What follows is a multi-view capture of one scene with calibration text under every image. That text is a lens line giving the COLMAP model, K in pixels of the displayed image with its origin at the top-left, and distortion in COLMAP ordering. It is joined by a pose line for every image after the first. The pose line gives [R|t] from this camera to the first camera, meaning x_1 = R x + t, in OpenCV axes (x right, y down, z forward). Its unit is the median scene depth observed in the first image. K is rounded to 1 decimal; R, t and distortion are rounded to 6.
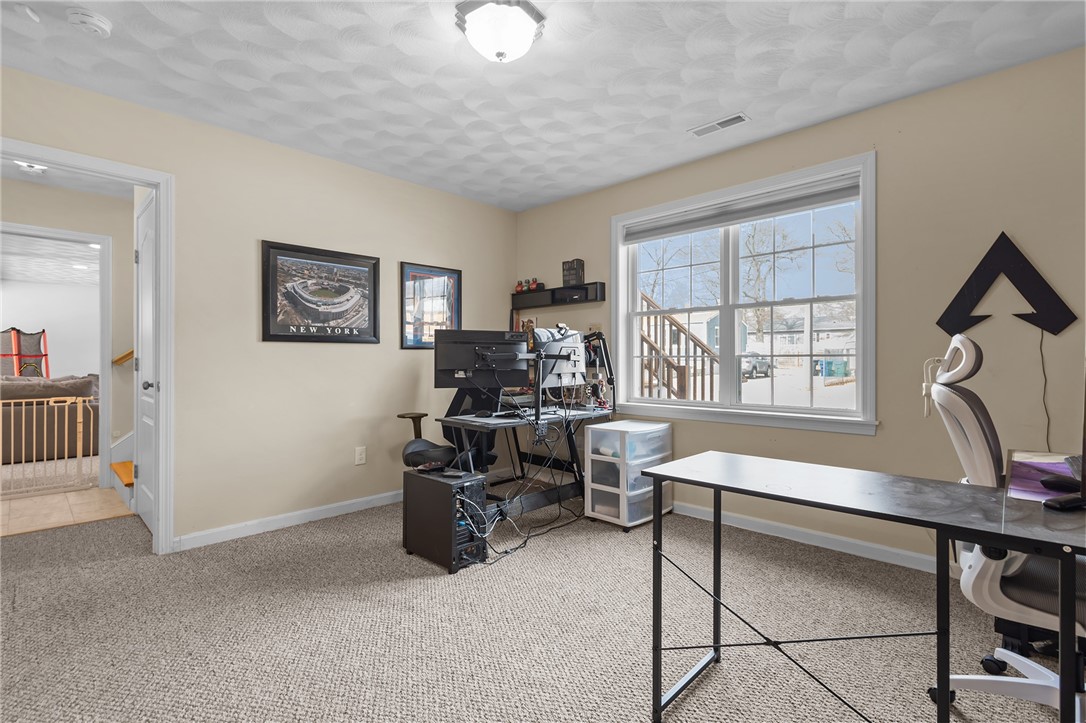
lens RADIAL K [[501.6, 0, 550.3], [0, 501.6, 362.9], [0, 0, 1]] dist [0.010631, -0.003075]
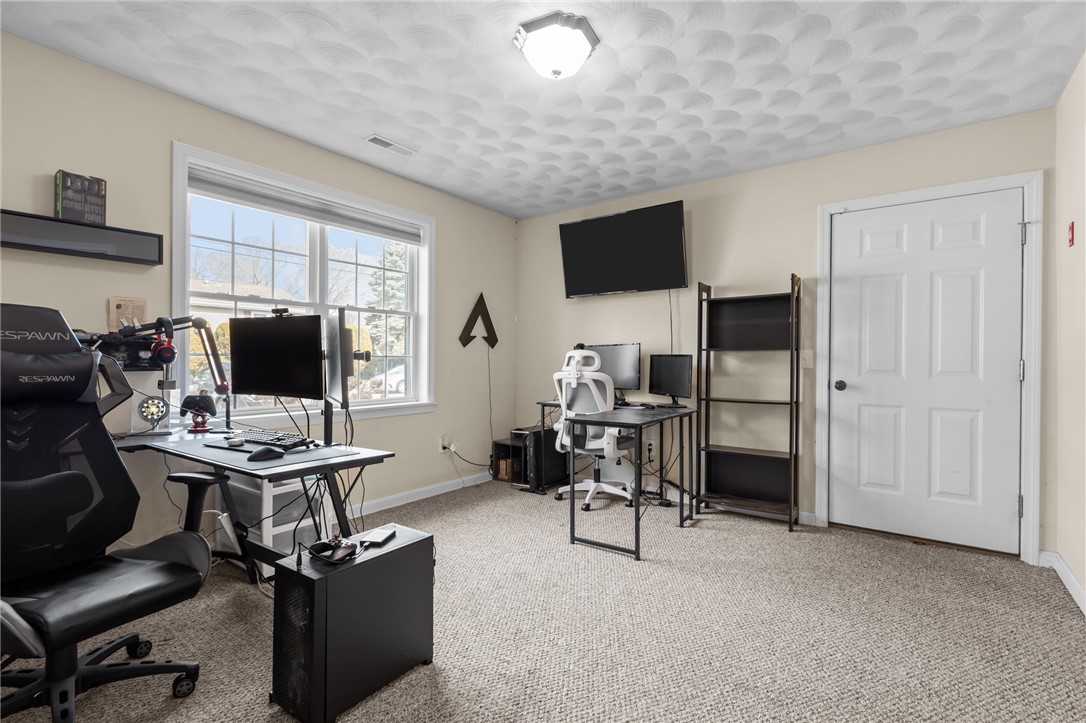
lens RADIAL K [[501.6, 0, 550.3], [0, 501.6, 361.5], [0, 0, 1]] dist [0.010631, -0.003075]
pose [[-0.136159, -0.004978, 0.990674, -0.816016], [-0.006057, 0.999973, 0.004192, -0.010658], [-0.990668, -0.005430, -0.136186, 0.818715]]
